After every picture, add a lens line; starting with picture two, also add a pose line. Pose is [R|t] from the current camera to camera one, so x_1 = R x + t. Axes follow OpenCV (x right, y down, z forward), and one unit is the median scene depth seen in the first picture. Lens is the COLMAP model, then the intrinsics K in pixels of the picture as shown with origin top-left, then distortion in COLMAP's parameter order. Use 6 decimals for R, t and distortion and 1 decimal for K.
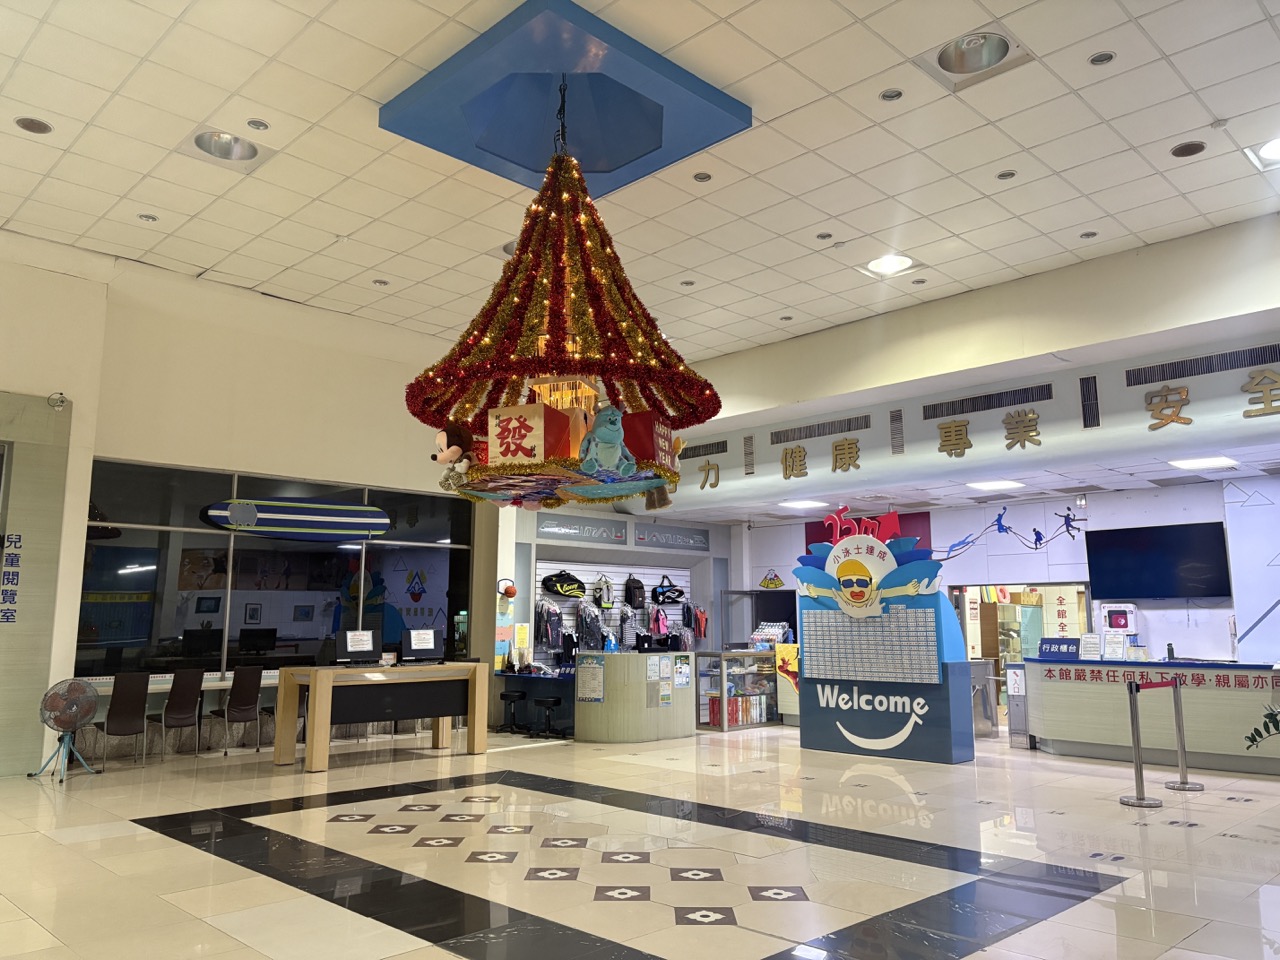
lens RADIAL K [[970.6, 0, 638.3], [0, 970.6, 478.2], [0, 0, 1]] dist [-0.003404, -0.001079]
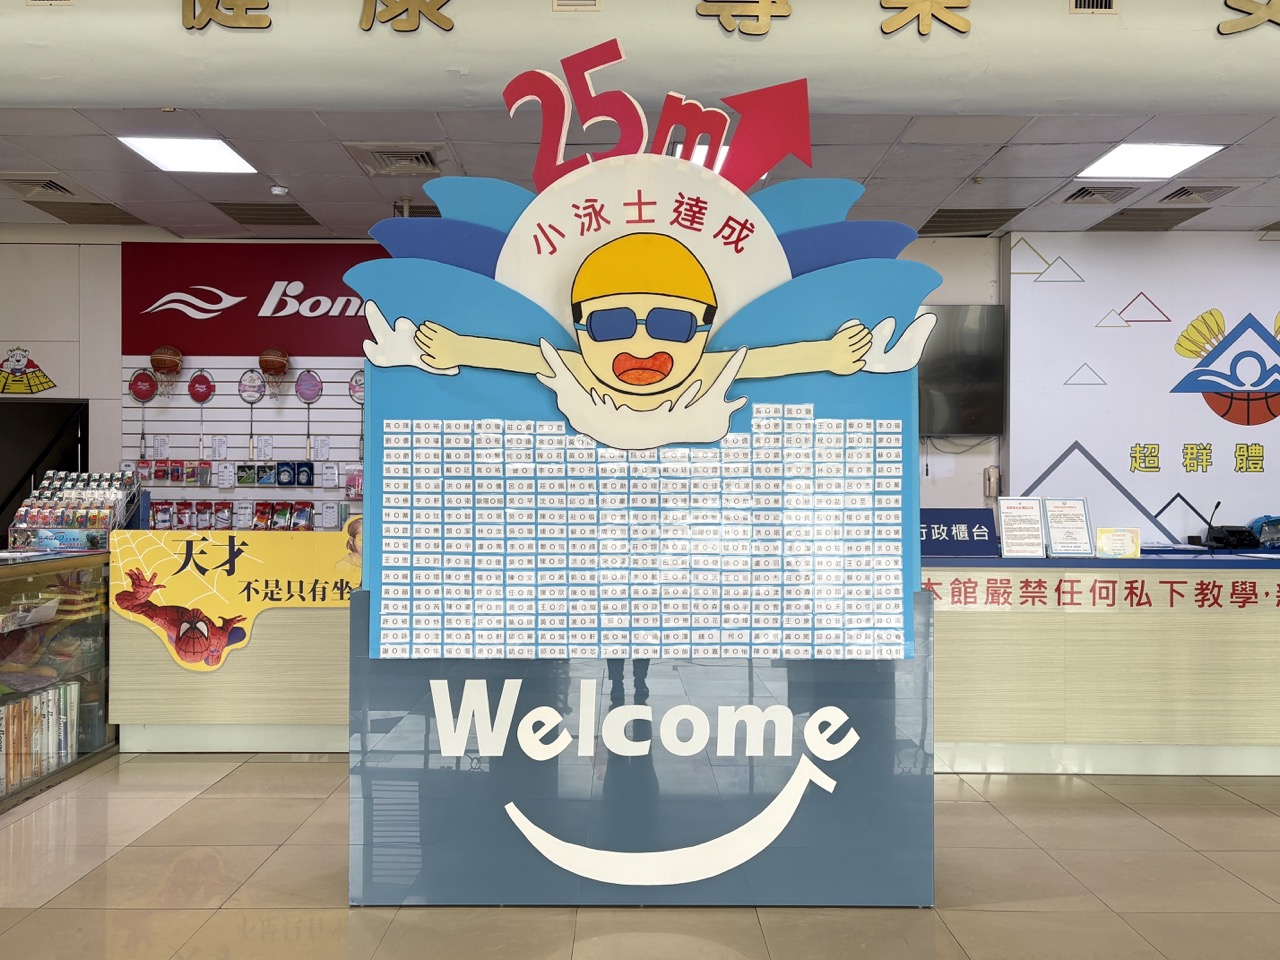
lens RADIAL K [[1033.5, 0, 636.2], [0, 1033.5, 479.8], [0, 0, 1]] dist [0.057851, -0.000251]
pose [[0.710478, 0.005037, 0.703701, 0.013382], [-0.105371, 0.989463, 0.099303, 0.122612], [-0.695786, -0.144702, 0.703522, 0.781567]]
